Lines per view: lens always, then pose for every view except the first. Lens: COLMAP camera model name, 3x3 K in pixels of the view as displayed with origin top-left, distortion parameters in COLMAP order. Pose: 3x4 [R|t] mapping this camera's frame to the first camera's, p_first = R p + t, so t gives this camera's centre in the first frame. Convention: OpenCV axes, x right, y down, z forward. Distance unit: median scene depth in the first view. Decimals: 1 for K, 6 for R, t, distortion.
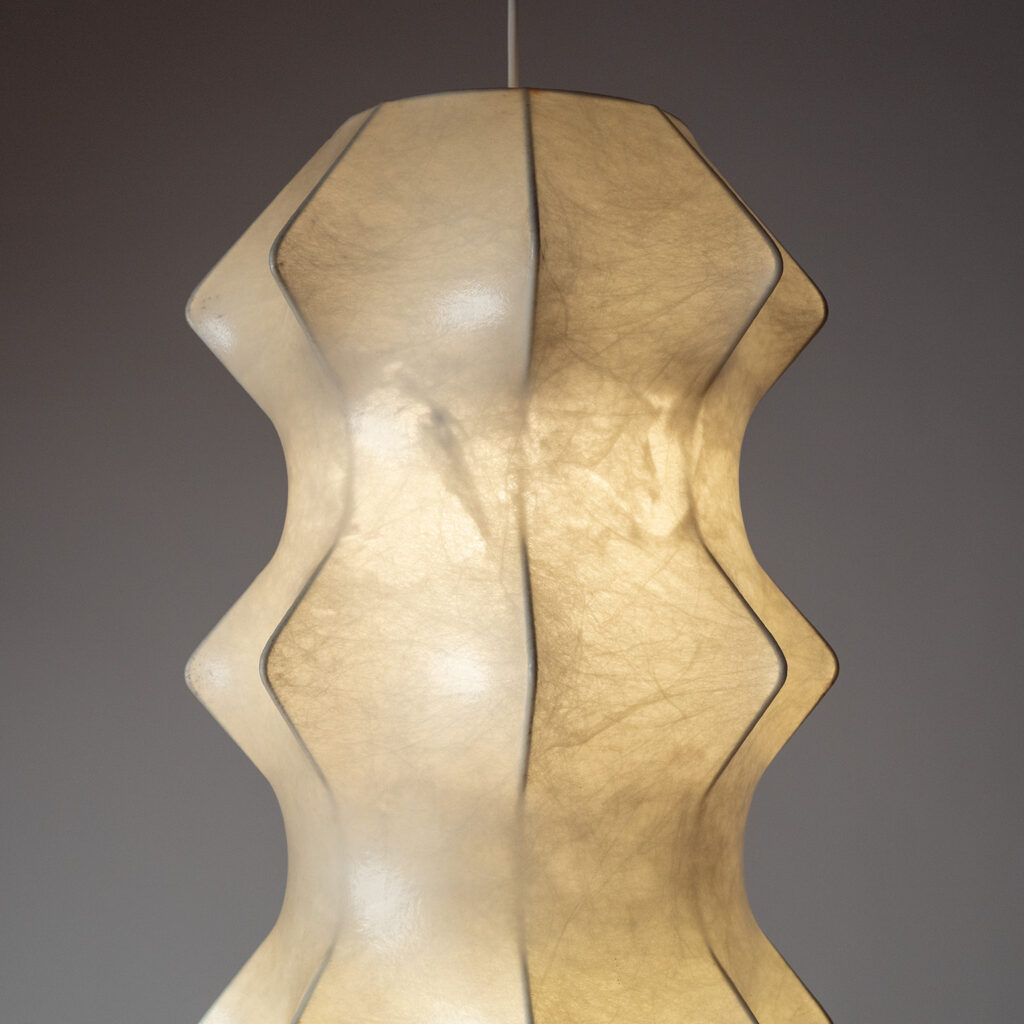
lens RADIAL K [[2065.4, 0, 512.0], [0, 2065.4, 512.0], [0, 0, 1]] dist [-0.004739, -0.131154]
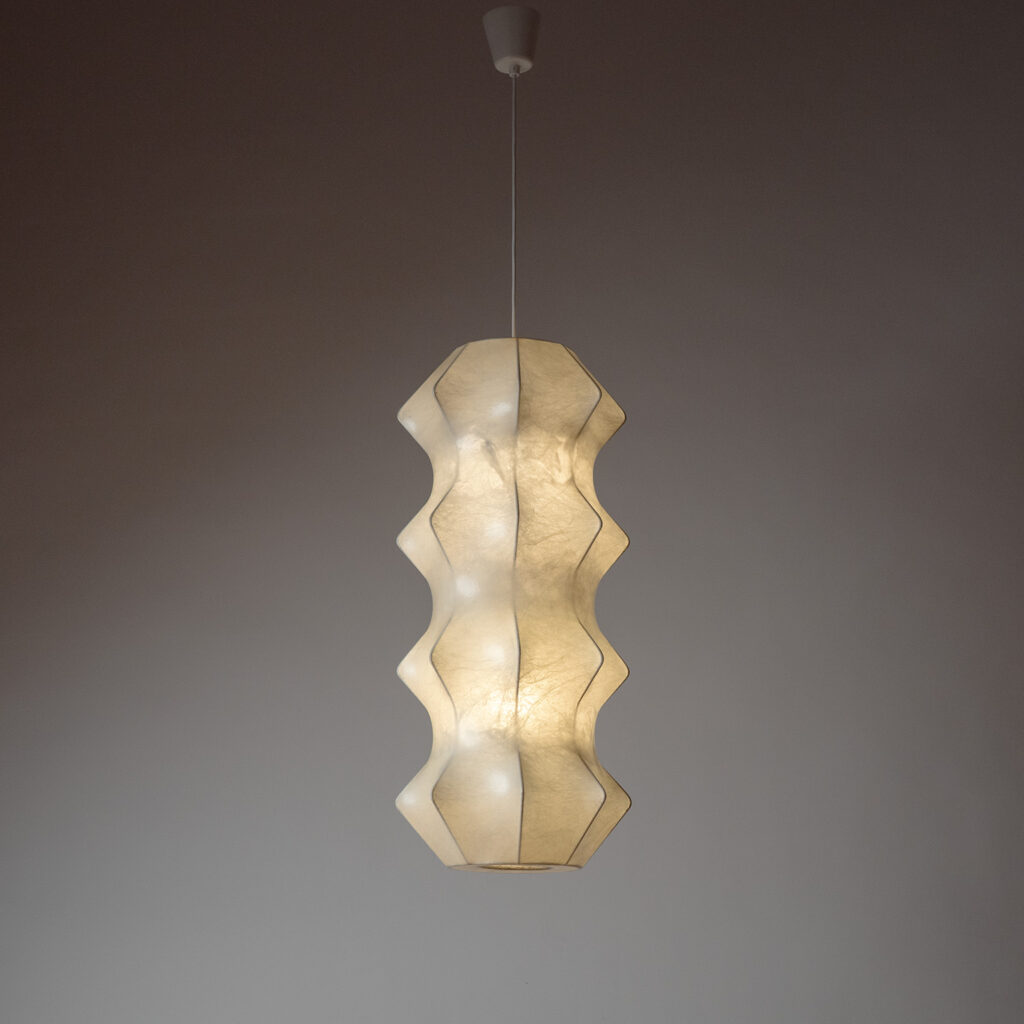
lens RADIAL K [[2065.4, 0, 512.0], [0, 2065.4, 512.0], [0, 0, 1]] dist [-0.004739, -0.131154]
pose [[0.999944, 0.000411, -0.010554, 0.032179], [-0.001992, 0.988646, -0.150250, 0.510281], [0.010372, 0.150263, 0.988592, -1.981942]]
